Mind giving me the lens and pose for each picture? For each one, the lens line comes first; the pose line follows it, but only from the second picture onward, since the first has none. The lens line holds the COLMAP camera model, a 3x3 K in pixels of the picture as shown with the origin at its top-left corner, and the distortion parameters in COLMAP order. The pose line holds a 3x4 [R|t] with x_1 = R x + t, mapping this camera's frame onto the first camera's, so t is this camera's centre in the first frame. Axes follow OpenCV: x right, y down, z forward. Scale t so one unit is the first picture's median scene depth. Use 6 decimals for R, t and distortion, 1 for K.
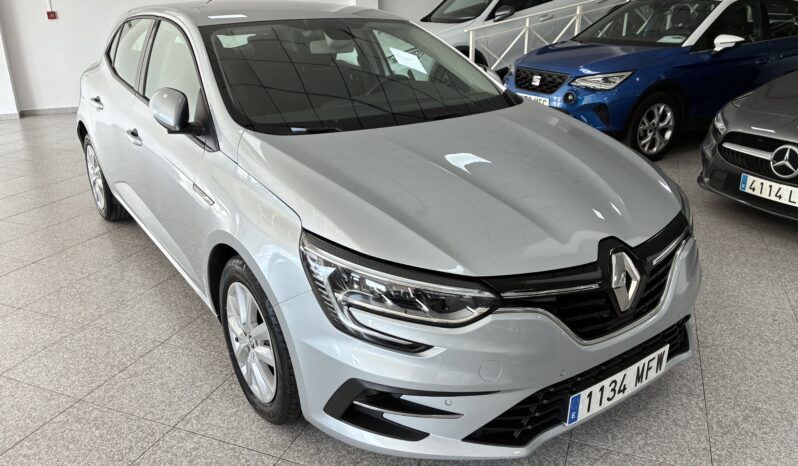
lens RADIAL K [[614.7, 0, 399.0], [0, 614.7, 233.0], [0, 0, 1]] dist [0.009785, -0.001290]
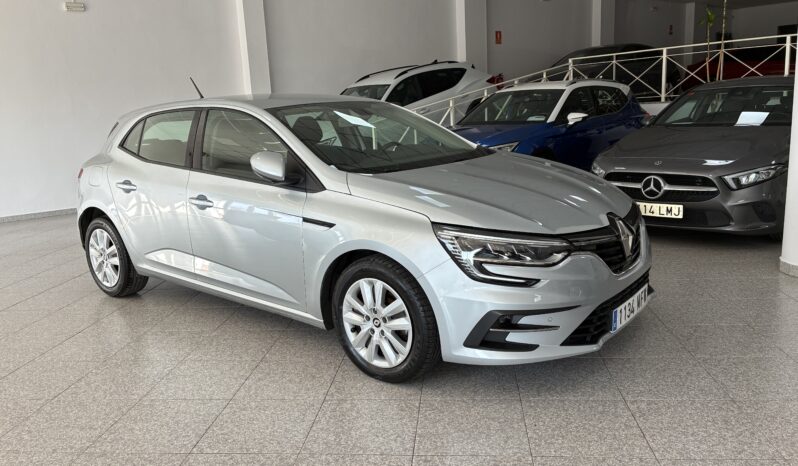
lens RADIAL K [[614.7, 0, 399.0], [0, 614.7, 233.0], [0, 0, 1]] dist [0.009785, -0.001290]
pose [[0.959616, -0.098166, 0.263631, -0.576843], [0.140517, 0.979120, -0.146897, 0.206654], [-0.243706, 0.178009, 0.953373, -0.351652]]
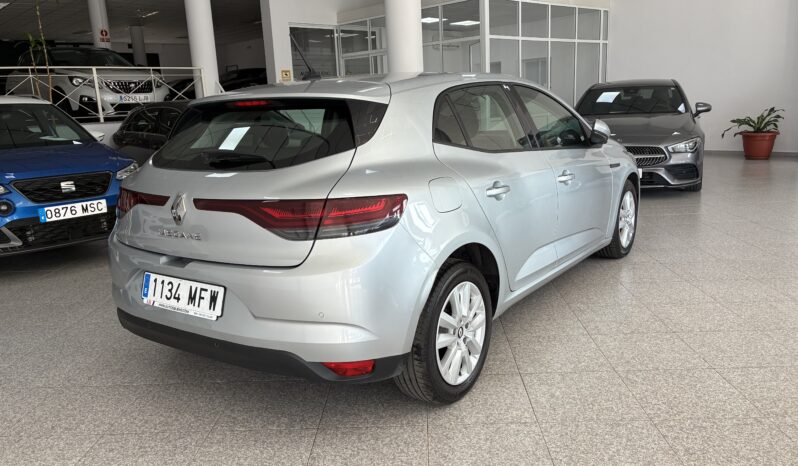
lens RADIAL K [[643.7, 0, 399.0], [0, 643.7, 233.0], [0, 0, 1]] dist [0.043388, 0.000803]
pose [[-0.381567, -0.162732, 0.909904, -2.182663], [0.373262, 0.873426, 0.312735, -0.850088], [-0.845625, 0.458962, -0.272529, 2.486281]]
